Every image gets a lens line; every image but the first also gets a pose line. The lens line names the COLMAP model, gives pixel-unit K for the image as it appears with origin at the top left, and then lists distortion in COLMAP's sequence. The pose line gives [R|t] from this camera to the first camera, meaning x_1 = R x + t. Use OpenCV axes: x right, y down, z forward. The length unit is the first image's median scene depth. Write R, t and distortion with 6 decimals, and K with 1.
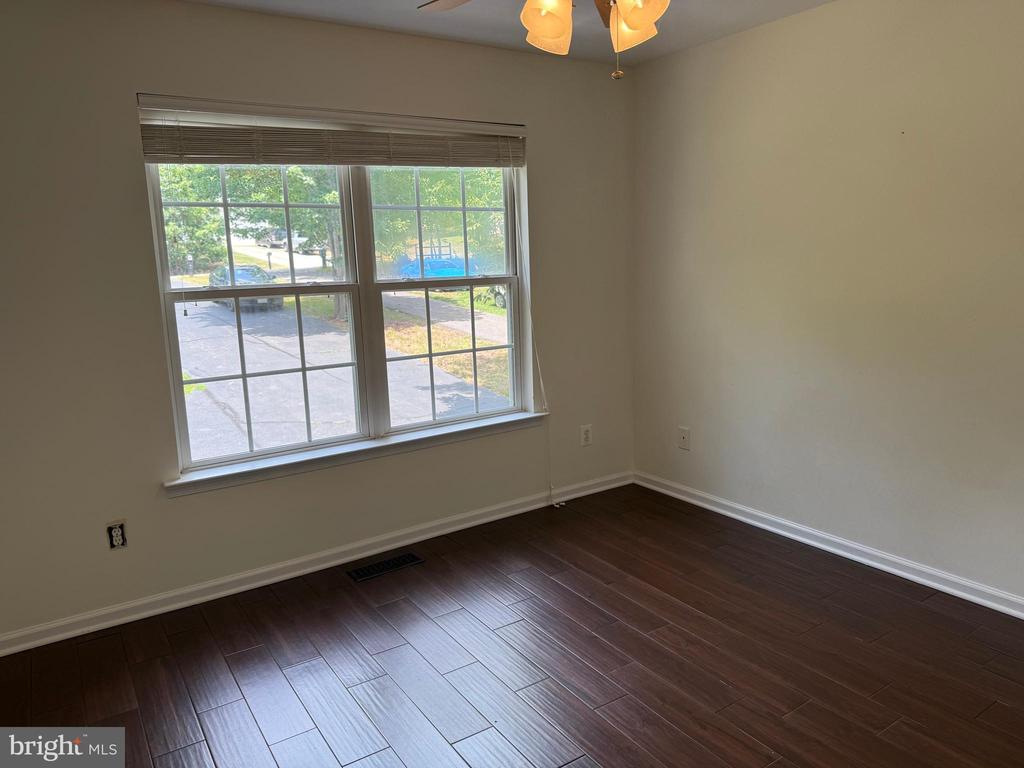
lens RADIAL K [[717.6, 0, 512.0], [0, 717.6, 384.0], [0, 0, 1]] dist [0.006885, -0.133791]
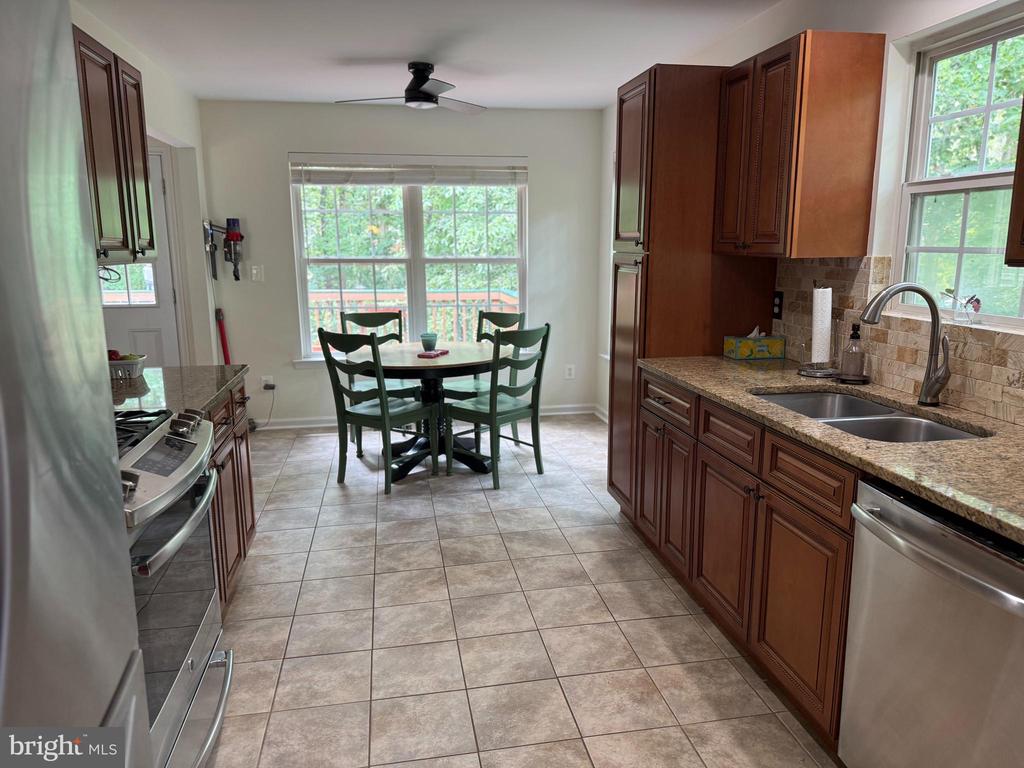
lens RADIAL K [[719.7, 0, 510.0], [0, 719.7, 382.5], [0, 0, 1]] dist [0.094752, -0.137614]
pose [[0.914366, 0.104319, -0.391218, 0.645622], [-0.098333, 0.994525, 0.035366, 0.061664], [0.392766, 0.006132, 0.919618, -0.423700]]
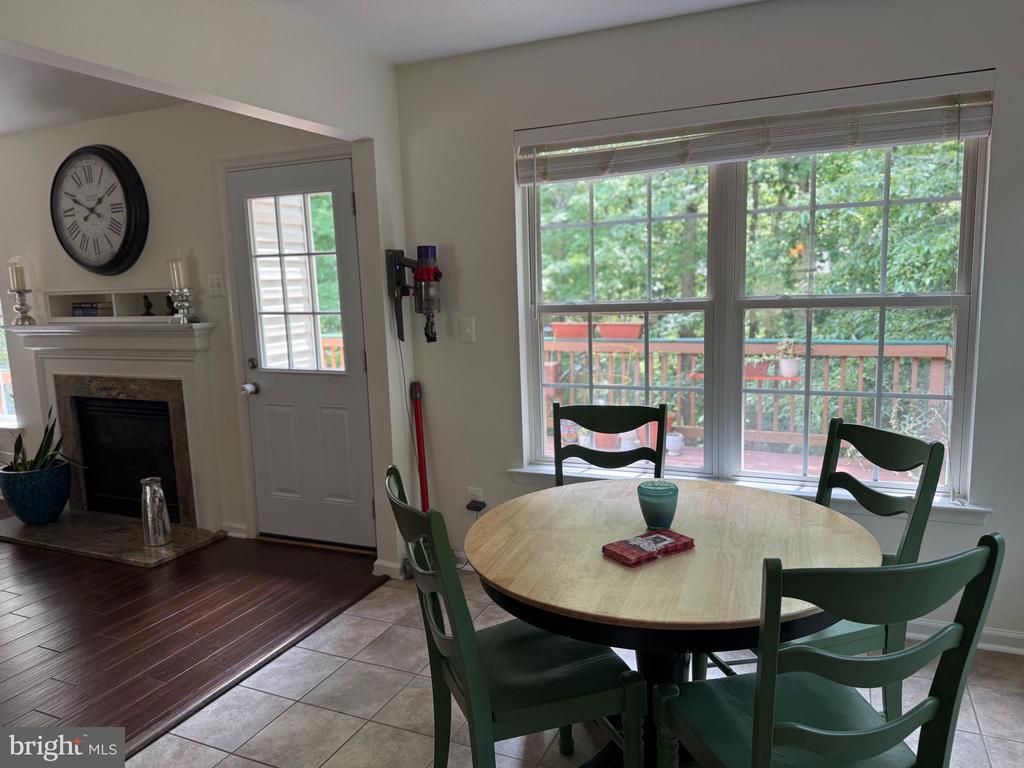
lens RADIAL K [[720.3, 0, 515.6], [0, 720.3, 387.3], [0, 0, 1]] dist [0.095136, -0.132087]
pose [[0.535107, 0.137594, -0.833504, 0.391069], [-0.135975, 0.987810, 0.075770, -0.064603], [0.833769, 0.072791, 0.547294, 0.294982]]
